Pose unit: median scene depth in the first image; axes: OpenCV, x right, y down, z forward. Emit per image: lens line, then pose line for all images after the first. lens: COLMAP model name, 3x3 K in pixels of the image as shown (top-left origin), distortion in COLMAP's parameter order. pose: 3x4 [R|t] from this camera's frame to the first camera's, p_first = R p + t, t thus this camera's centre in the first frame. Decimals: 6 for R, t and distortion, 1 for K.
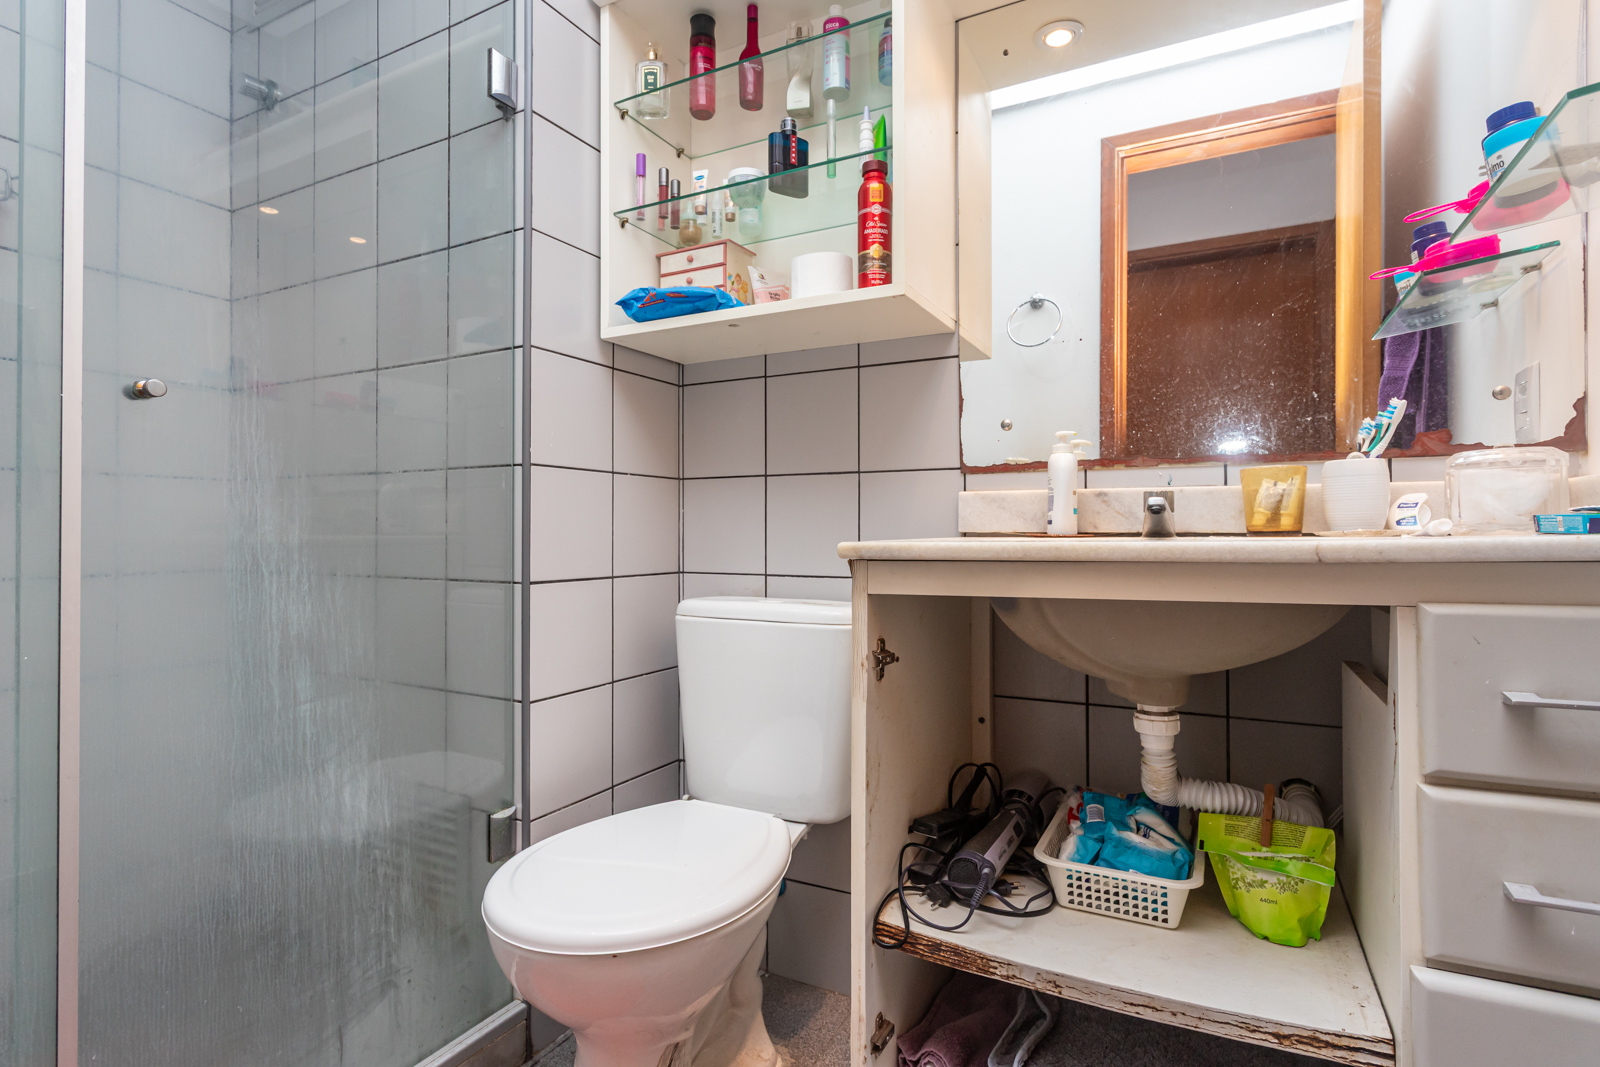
lens RADIAL K [[792.5, 0, 810.1], [0, 792.5, 535.6], [0, 0, 1]] dist [-0.014212, 0.002955]
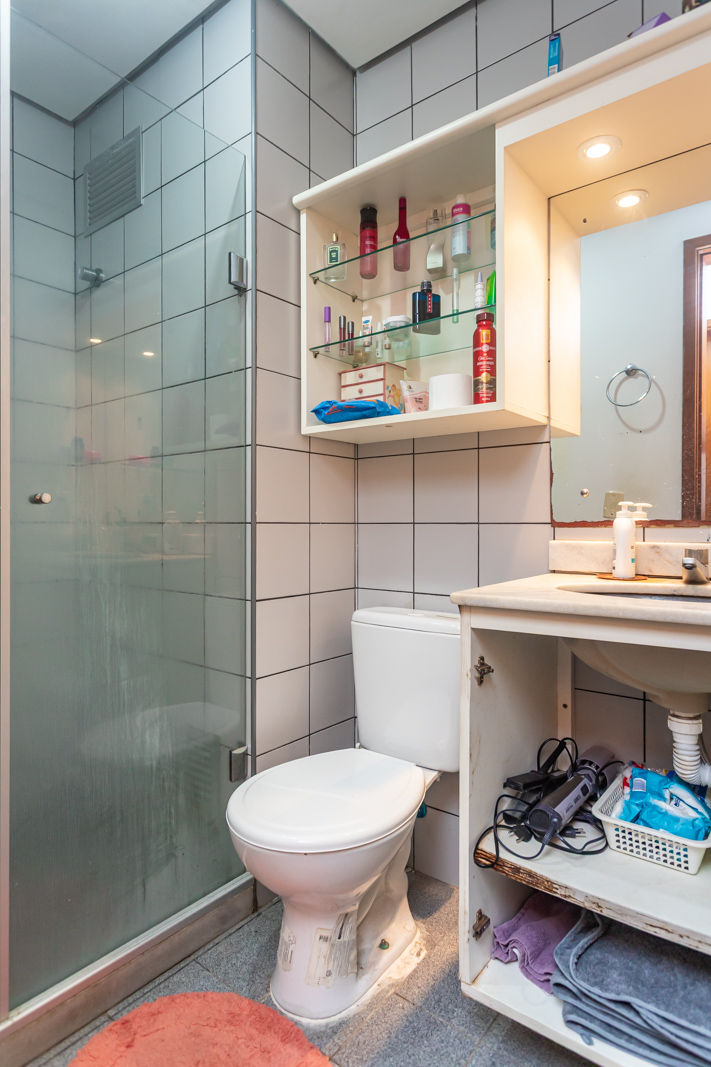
lens RADIAL K [[601.0, 0, 351.7], [0, 601.0, 528.5], [0, 0, 1]] dist [-0.011551, 0.002208]
pose [[0.982030, -0.000681, -0.188726, 0.050125], [0.001346, 0.999993, 0.003394, -0.088646], [0.188723, -0.003587, 0.982024, -0.113135]]
